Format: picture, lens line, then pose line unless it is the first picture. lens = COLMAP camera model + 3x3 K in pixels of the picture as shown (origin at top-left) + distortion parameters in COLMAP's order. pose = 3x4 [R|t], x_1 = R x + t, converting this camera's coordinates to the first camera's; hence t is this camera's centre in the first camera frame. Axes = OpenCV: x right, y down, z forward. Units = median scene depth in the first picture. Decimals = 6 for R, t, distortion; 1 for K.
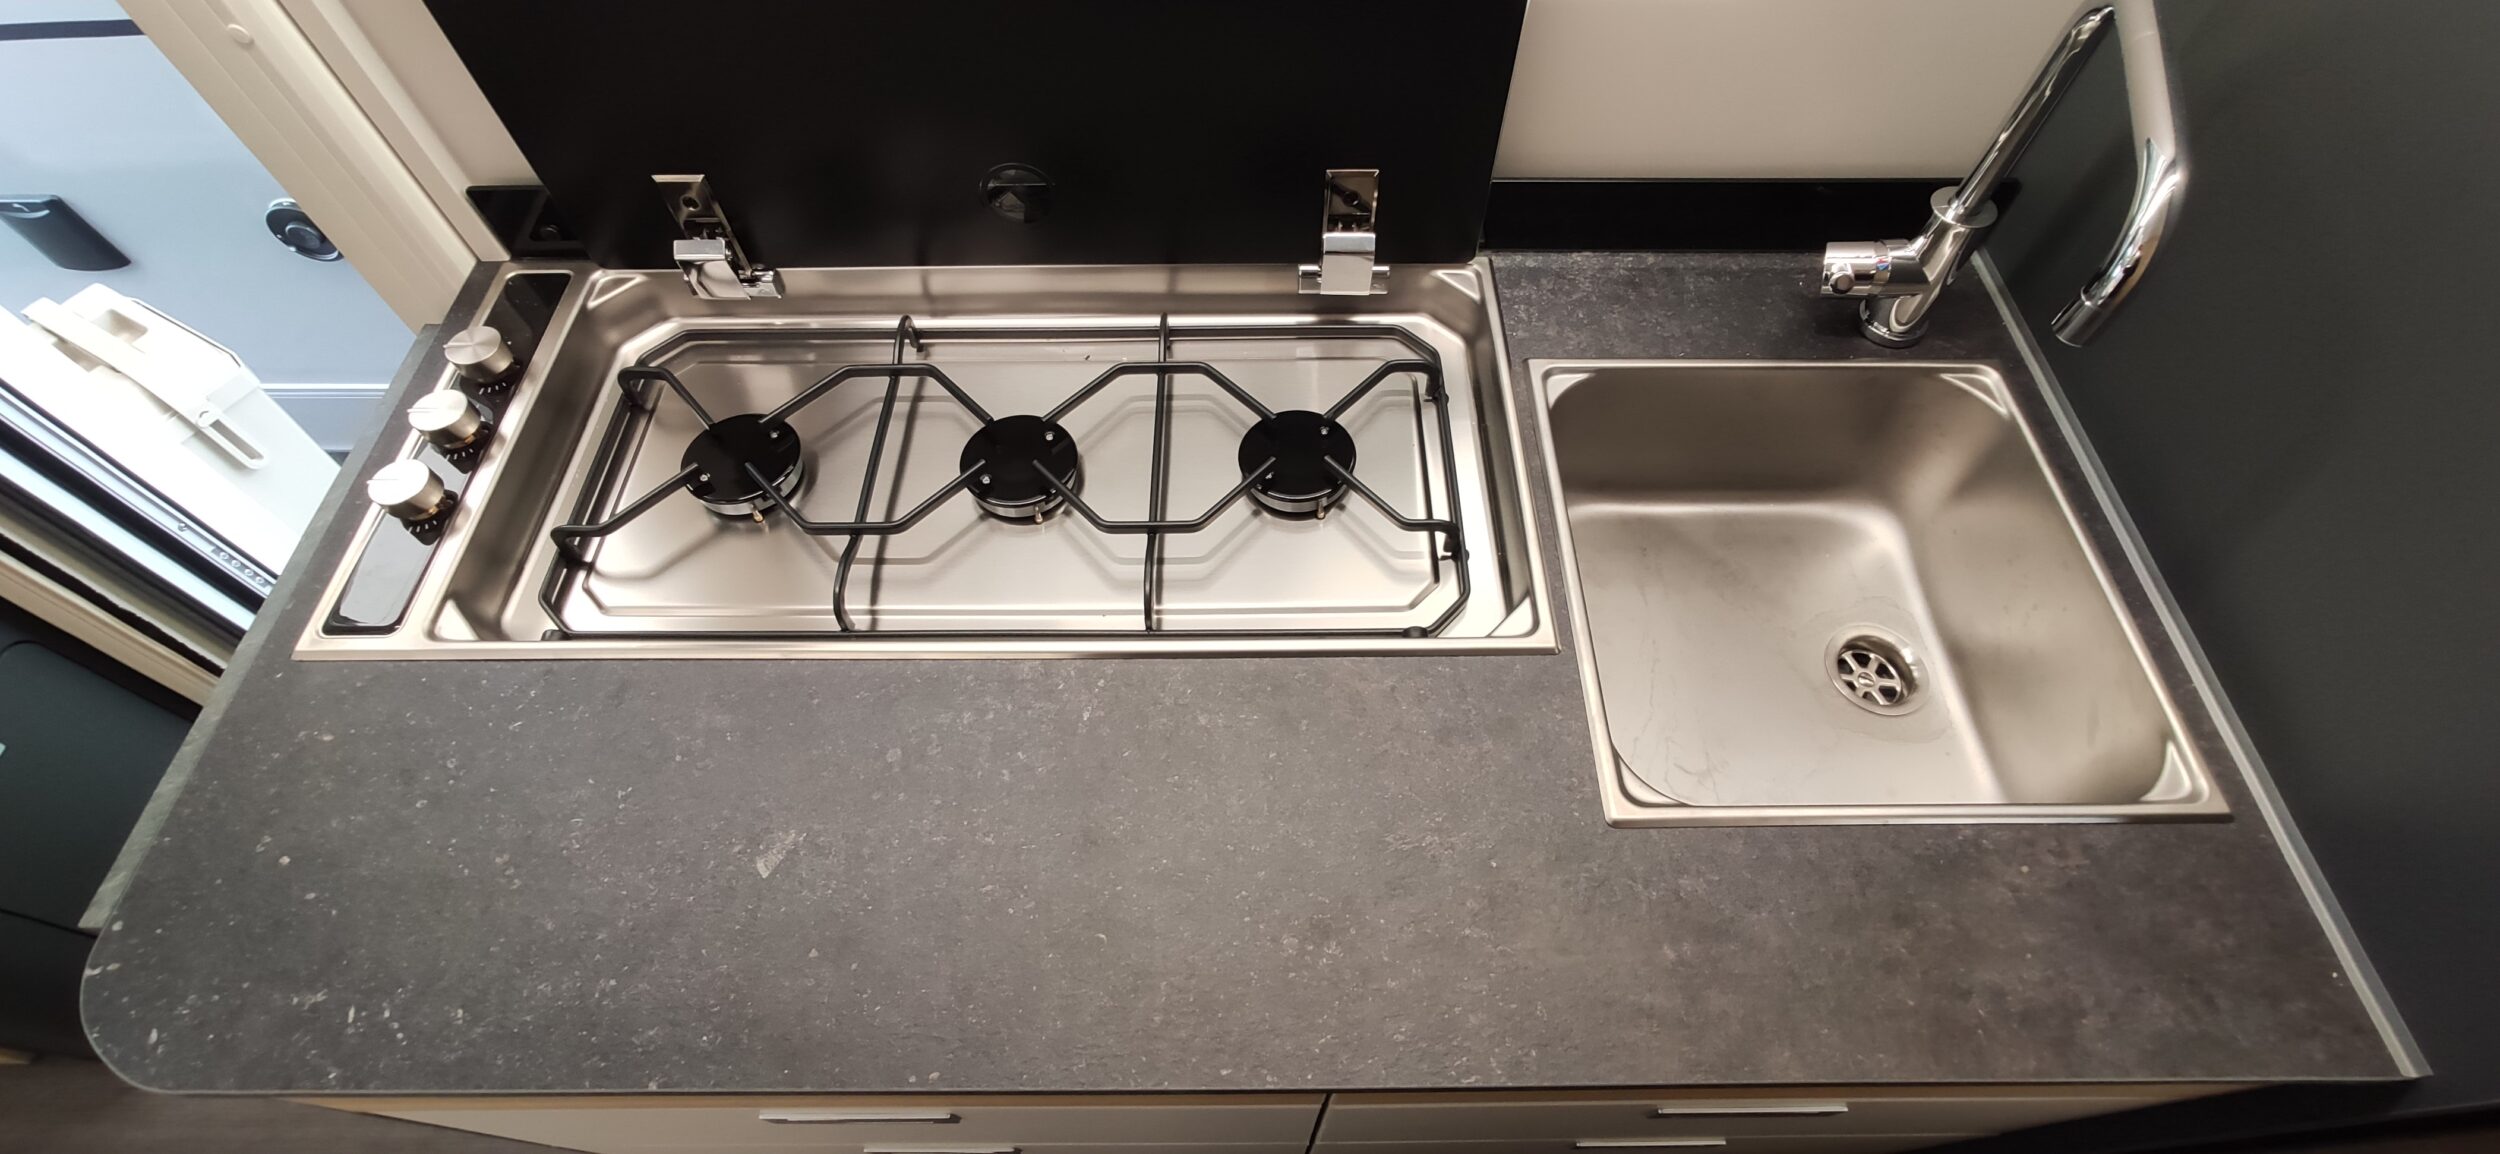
lens RADIAL K [[1077.4, 0, 1250.0], [0, 1077.4, 577.0], [0, 0, 1]] dist [-0.012524, 0.005431]
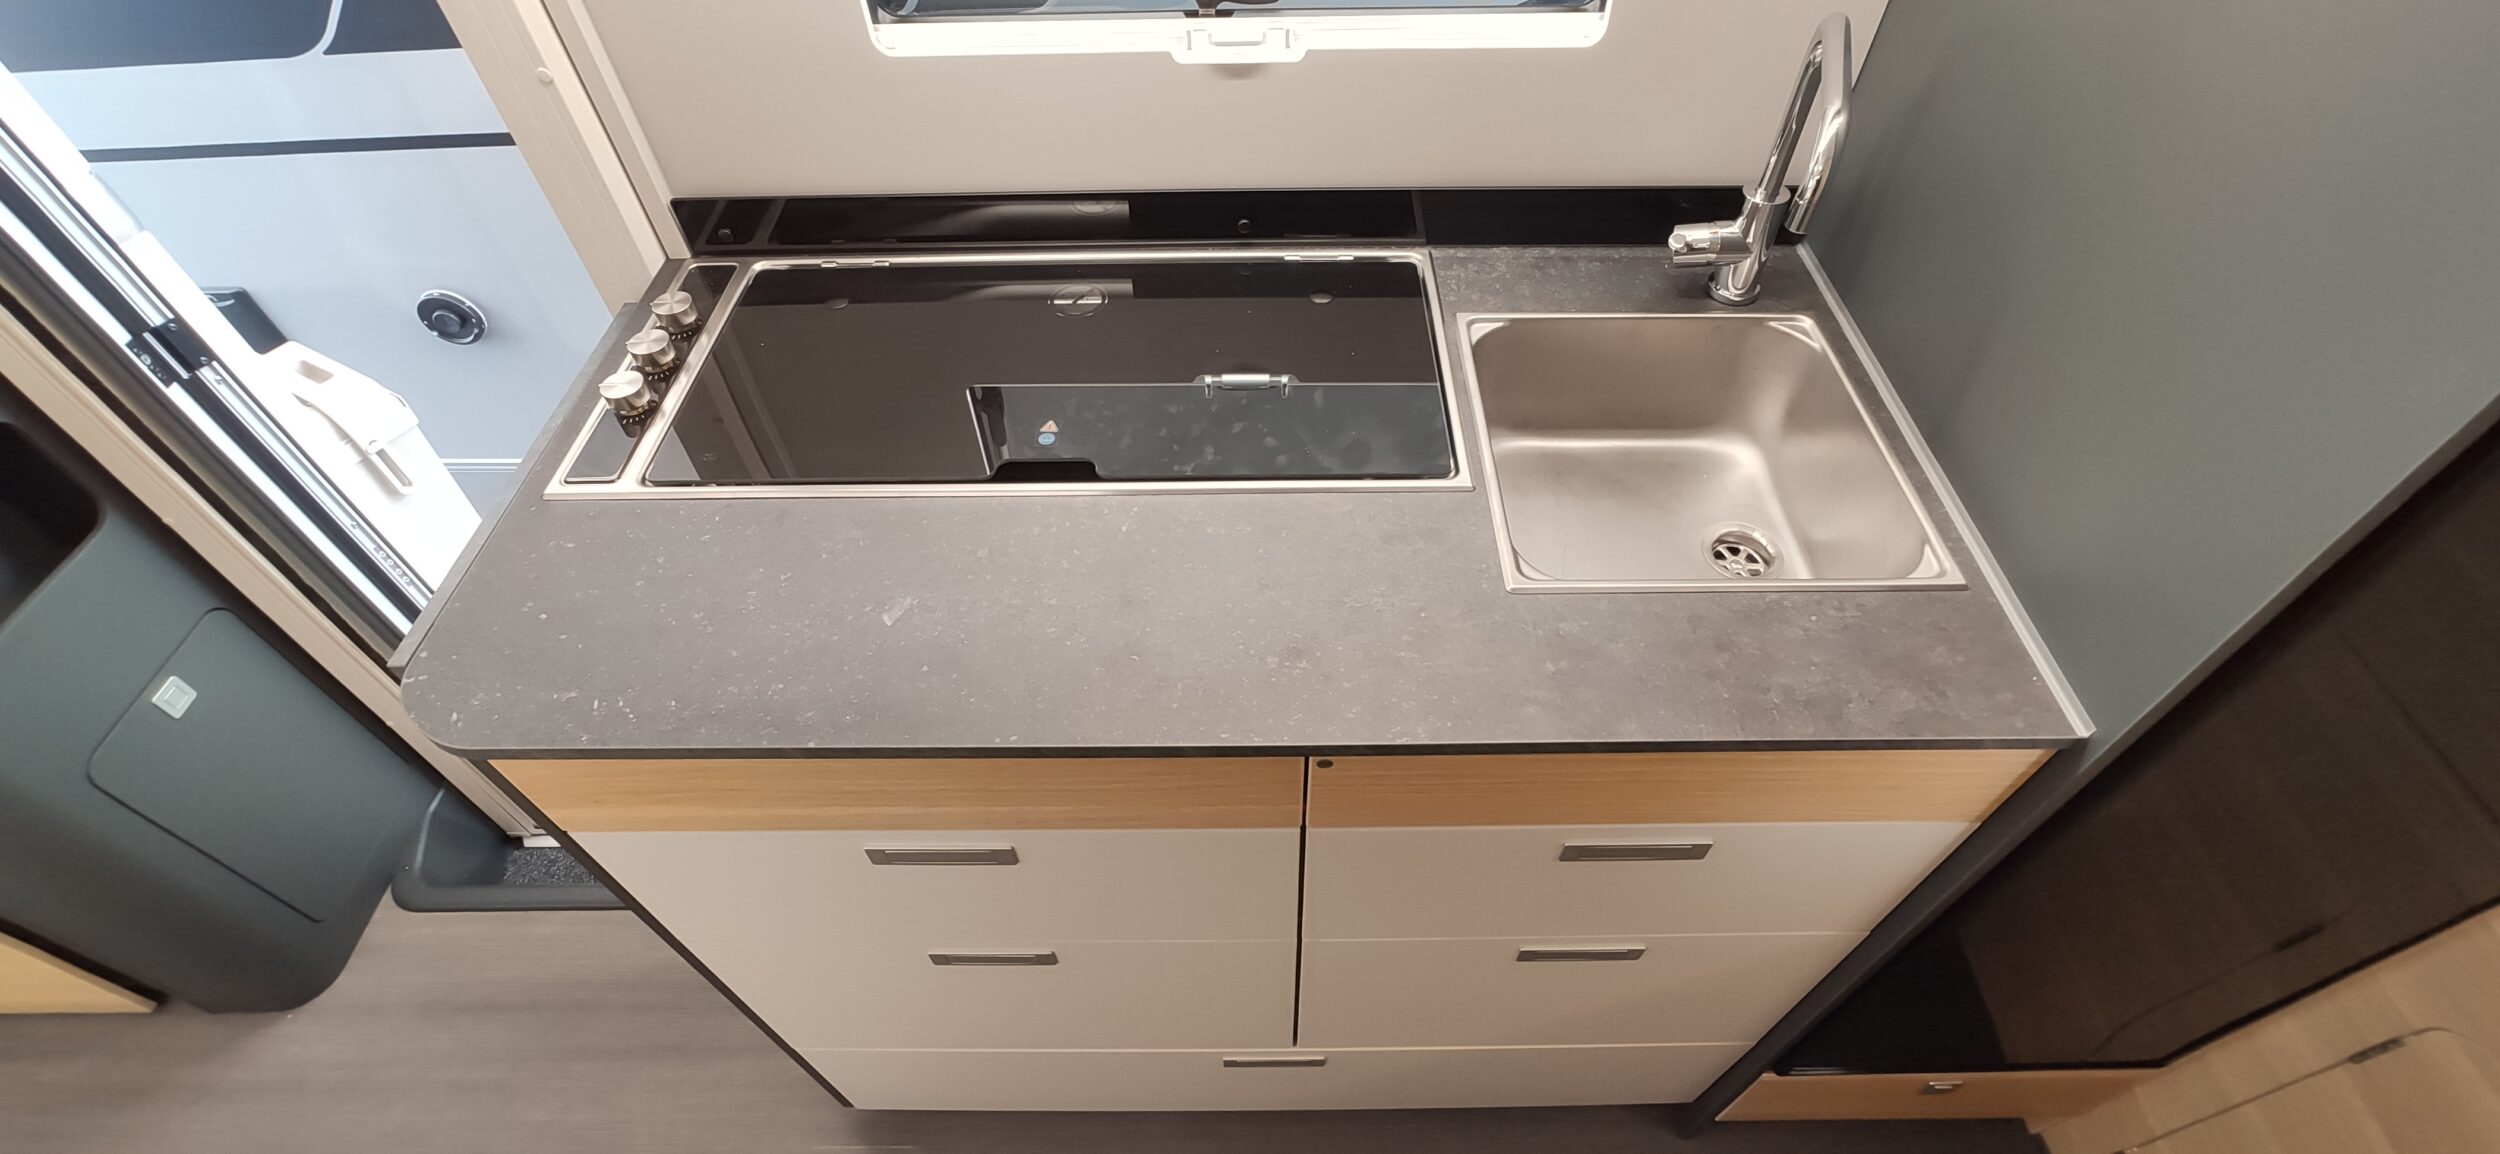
lens RADIAL K [[1092.1, 0, 1257.6], [0, 1092.1, 579.8], [0, 0, 1]] dist [-0.032537, 0.022305]
pose [[0.999971, -0.004637, -0.006077, 0.020064], [0.003697, 0.989207, -0.146480, 0.327852], [0.006690, 0.146453, 0.989195, -0.289412]]
